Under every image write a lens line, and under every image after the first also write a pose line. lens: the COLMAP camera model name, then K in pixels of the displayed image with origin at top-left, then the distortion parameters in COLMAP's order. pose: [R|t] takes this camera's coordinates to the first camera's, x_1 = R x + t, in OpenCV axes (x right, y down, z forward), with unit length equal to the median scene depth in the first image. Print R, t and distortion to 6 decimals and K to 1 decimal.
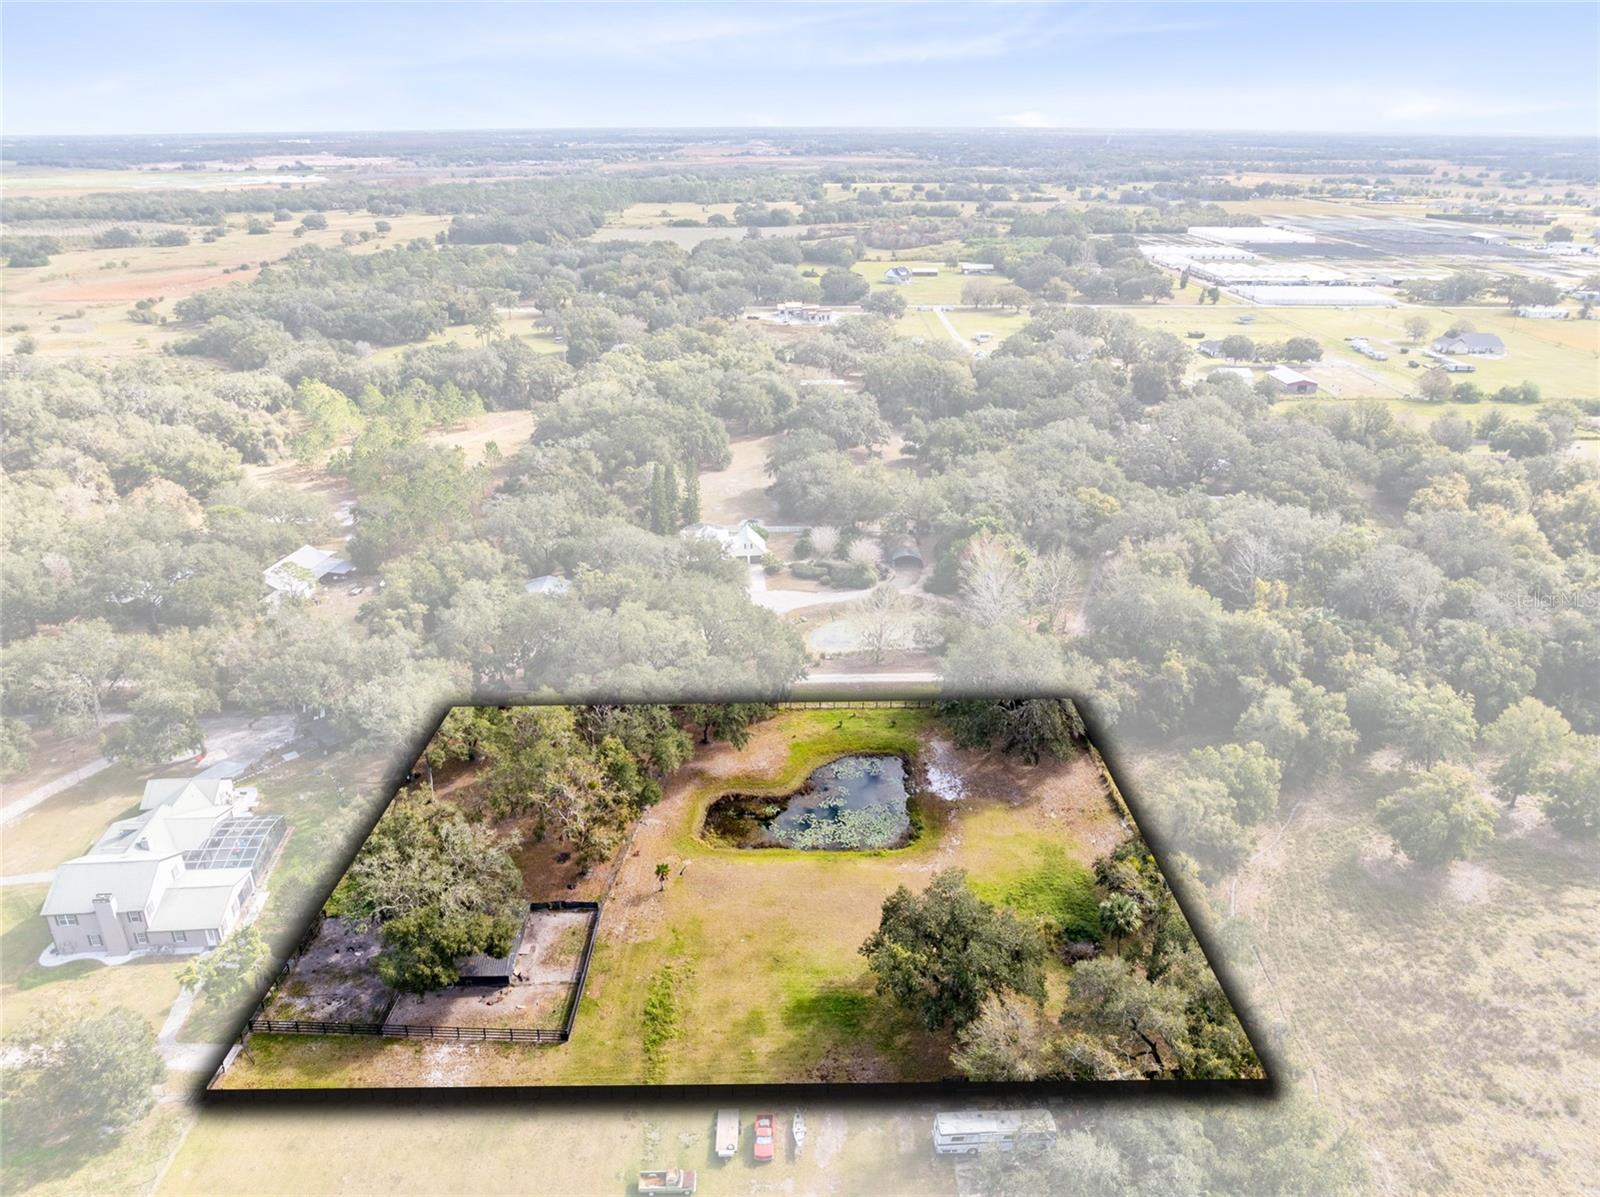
lens RADIAL K [[1125.6, 0, 799.7], [0, 1125.6, 605.7], [0, 0, 1]] dist [-0.043160, 0.014851]
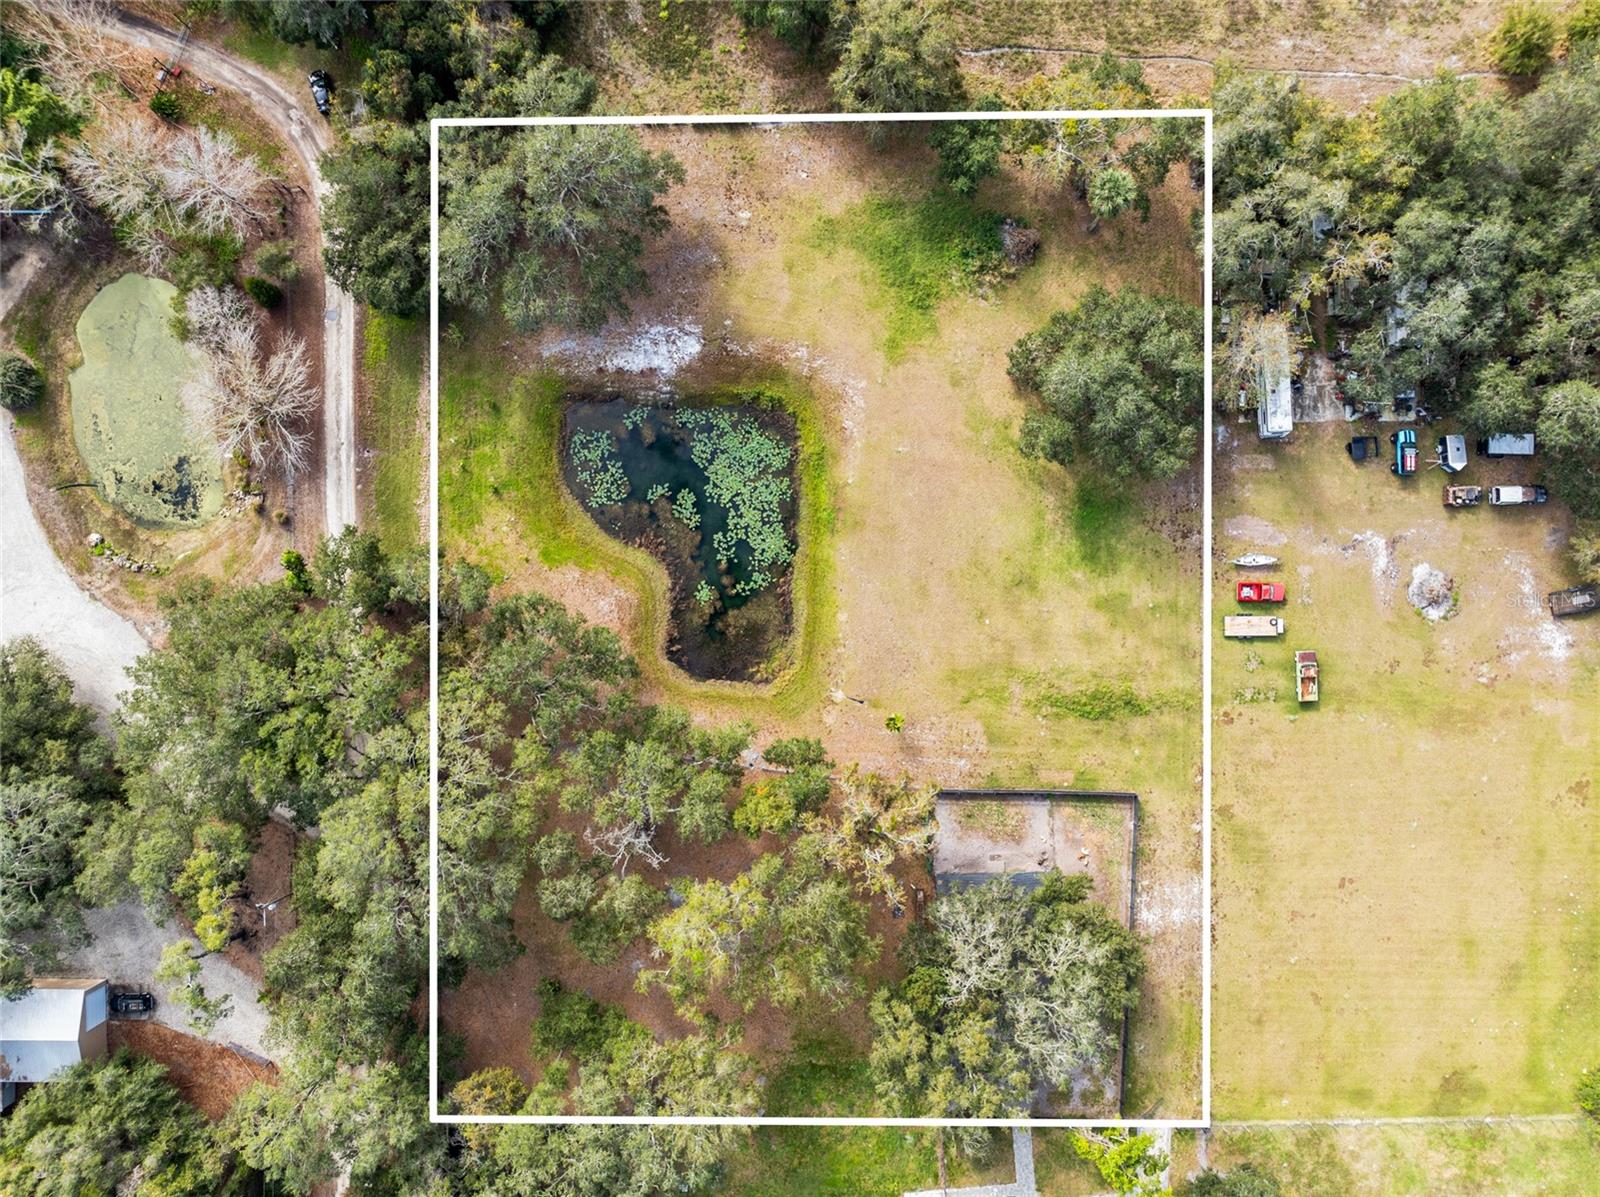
lens RADIAL K [[1125.6, 0, 799.7], [0, 1125.6, 605.7], [0, 0, 1]] dist [-0.043160, 0.014851]
pose [[0.009683, -0.999953, -0.000460, -0.040936], [0.397670, 0.003429, 0.917522, -0.583015], [-0.917477, -0.009067, 0.397685, 0.808458]]
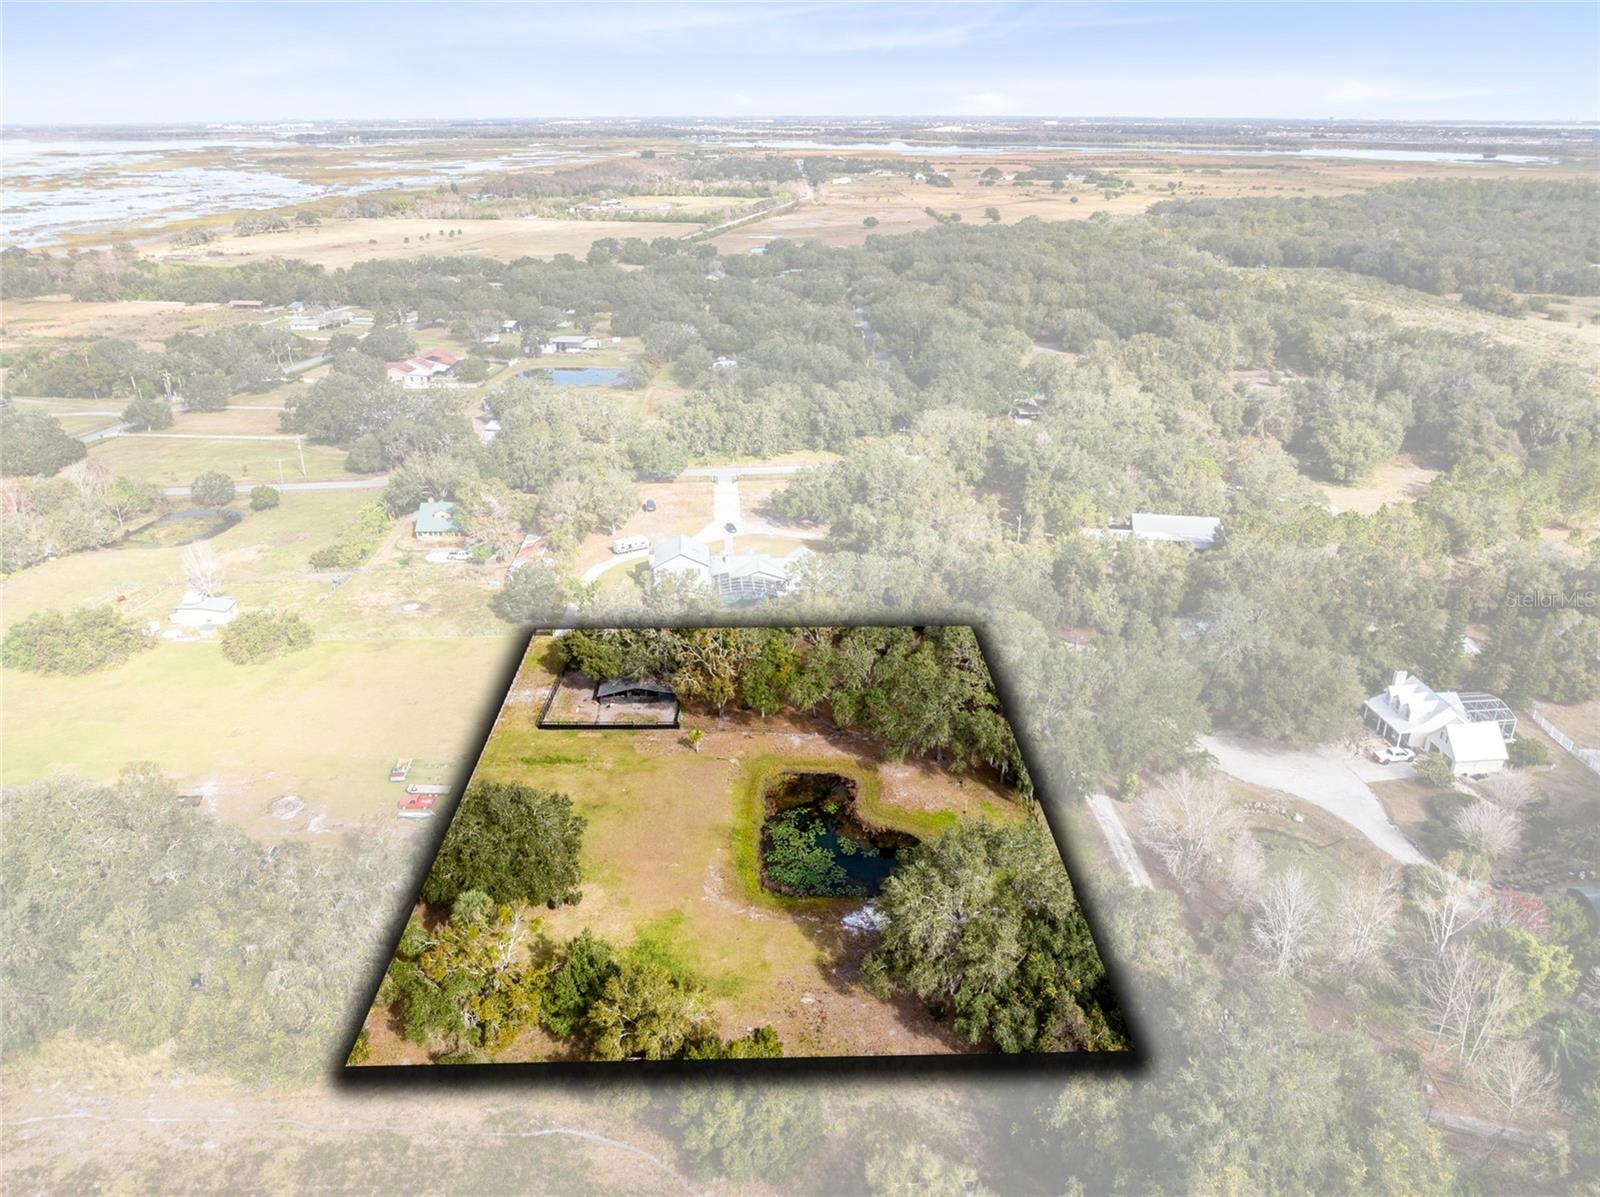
lens RADIAL K [[1131.6, 0, 803.7], [0, 1131.6, 599.8], [0, 0, 1]] dist [-0.037863, 0.002812]
pose [[0.010858, 0.401116, -0.915963, 1.009149], [-0.399398, 0.841514, 0.363779, -0.403448], [0.916714, 0.361883, 0.169342, 0.924444]]
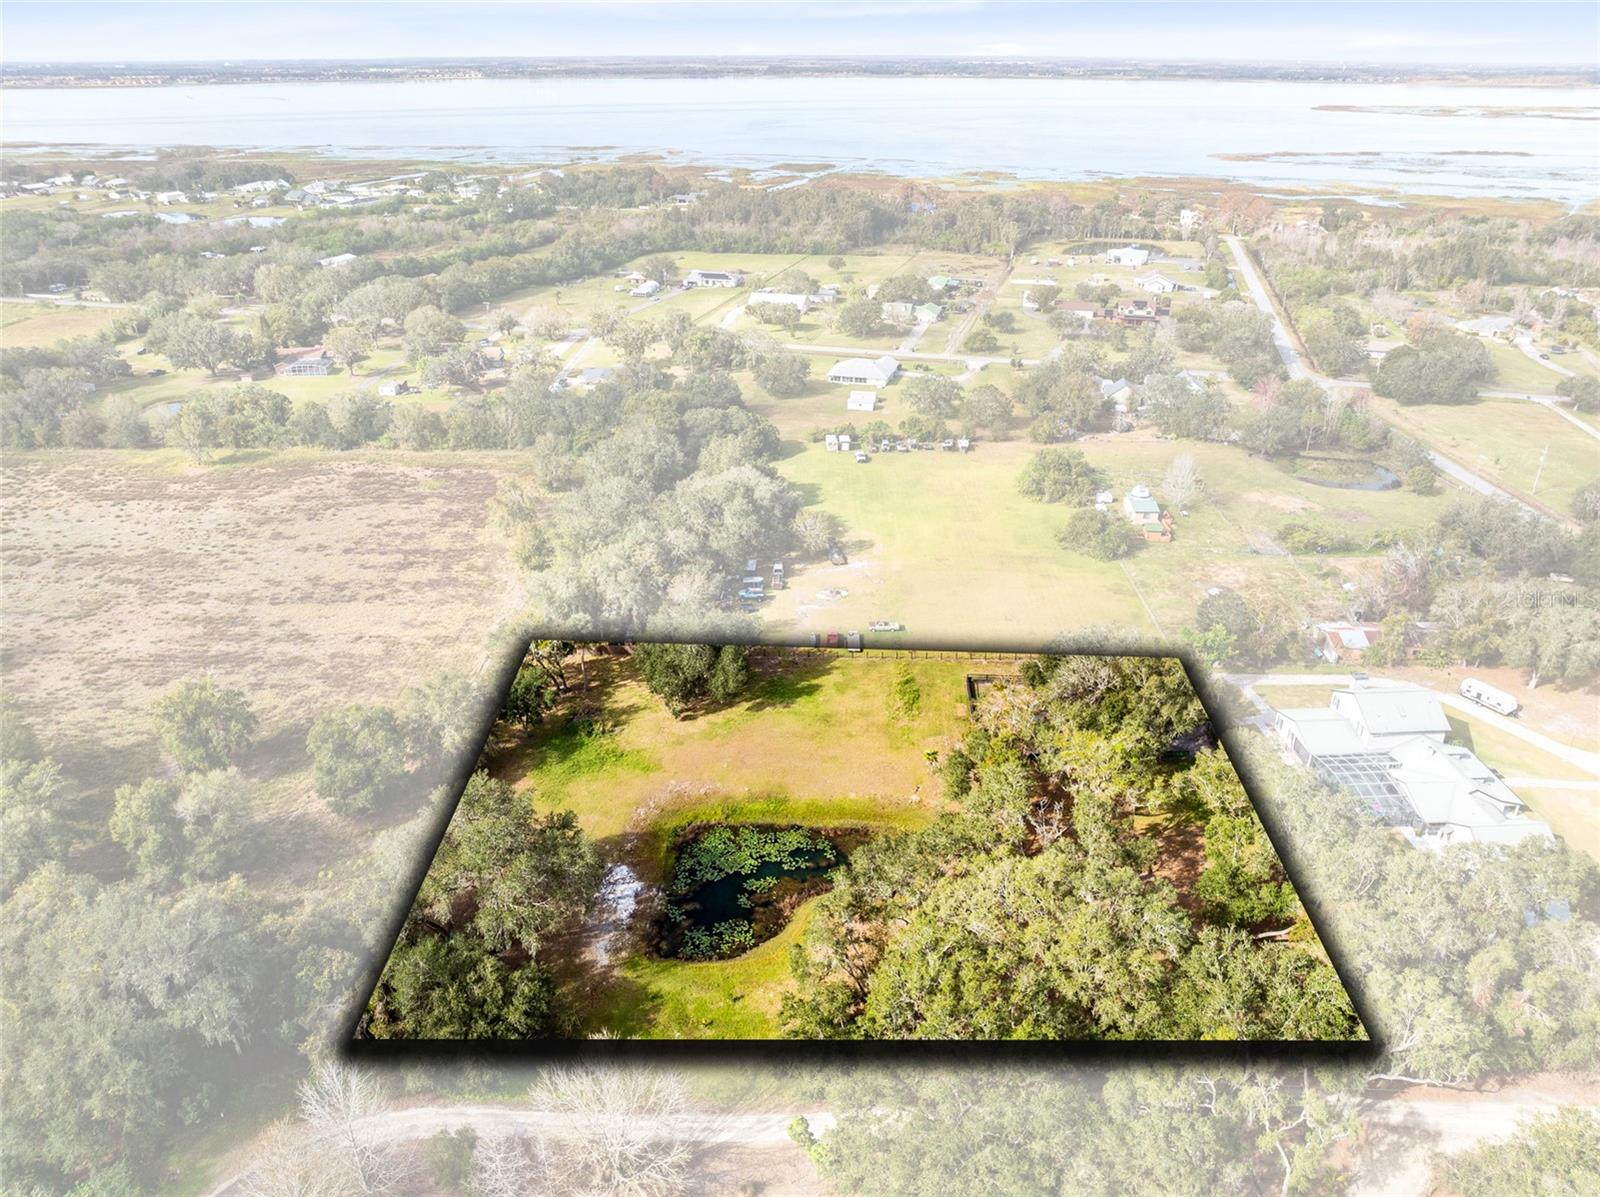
lens RADIAL K [[1125.6, 0, 799.7], [0, 1125.6, 605.7], [0, 0, 1]] dist [-0.043160, 0.014851]
pose [[-0.999445, -0.010237, 0.031712, -0.030316], [0.017635, 0.644963, 0.764010, -0.747009], [-0.028274, 0.764145, -0.644425, 1.733279]]
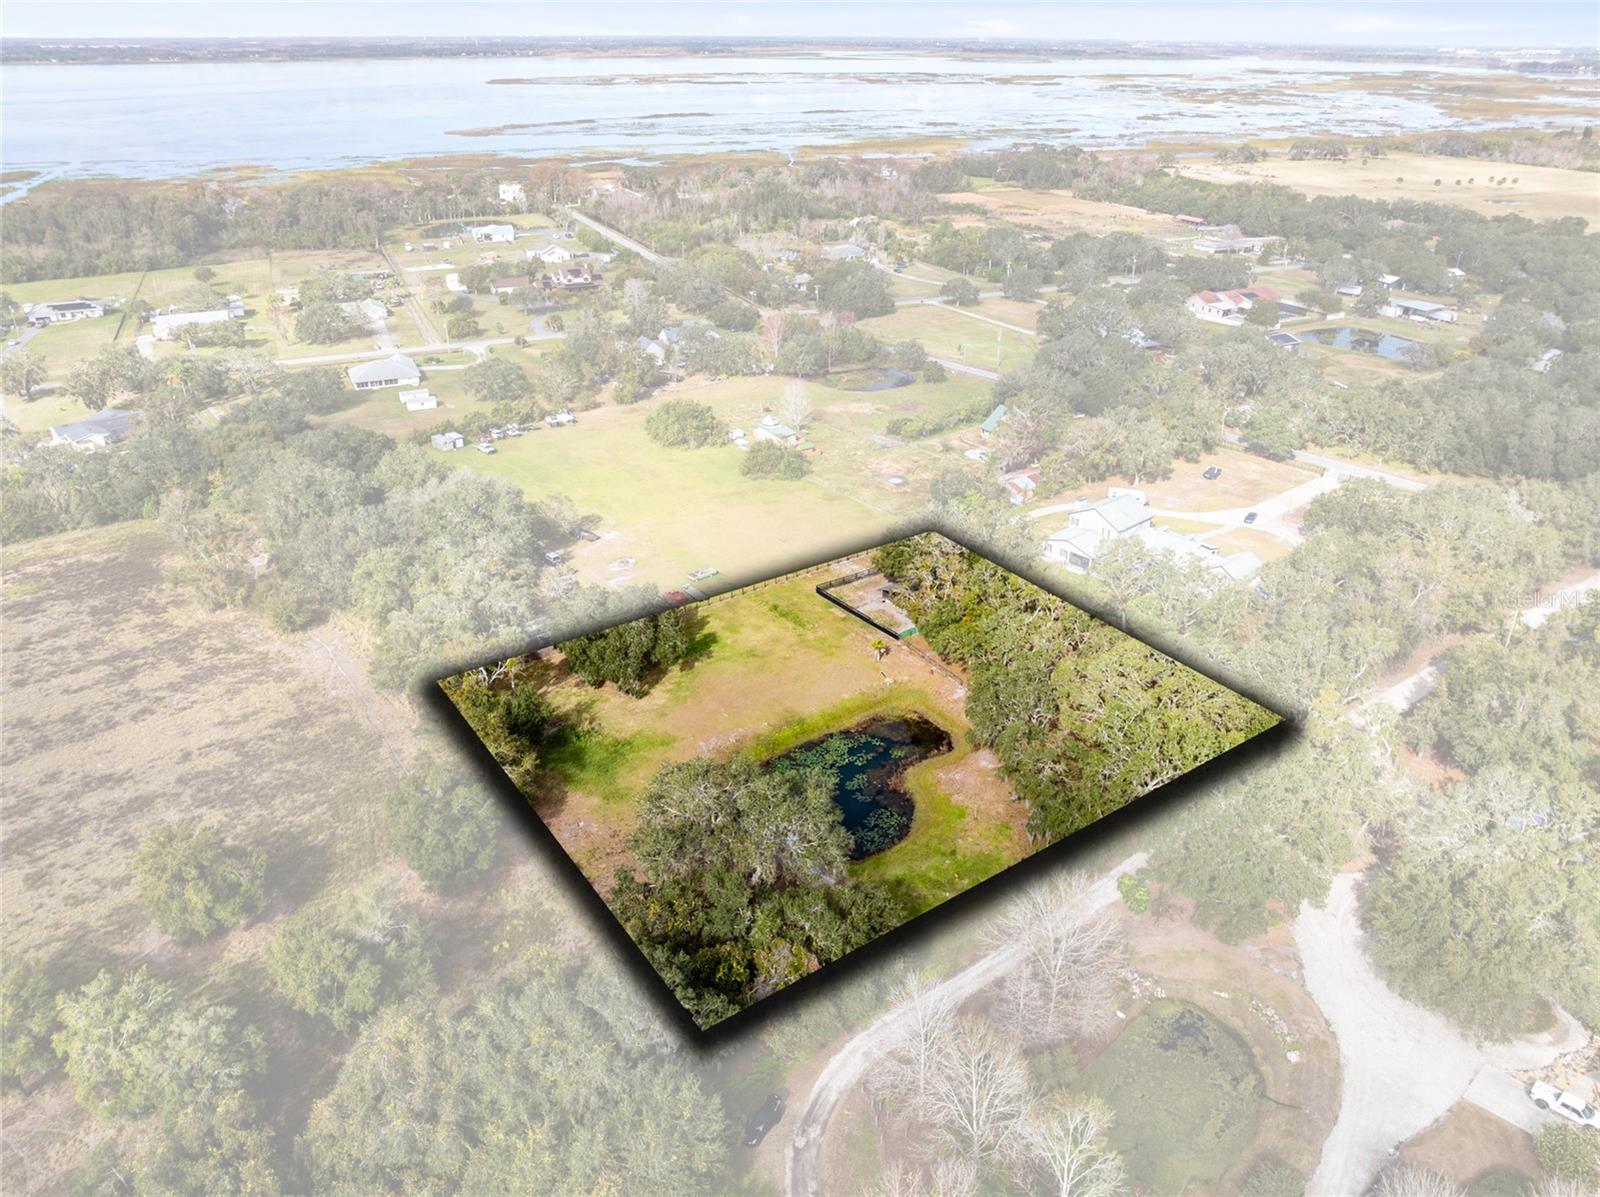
lens RADIAL K [[1155.0, 0, 800.0], [0, 1155.0, 598.5], [0, 0, 1]] dist [-0.033066, 0.000924]
pose [[-0.798925, 0.267817, -0.538510, 0.677959], [-0.239643, 0.679478, 0.693455, -0.724204], [0.551625, 0.683069, -0.478672, 1.667386]]
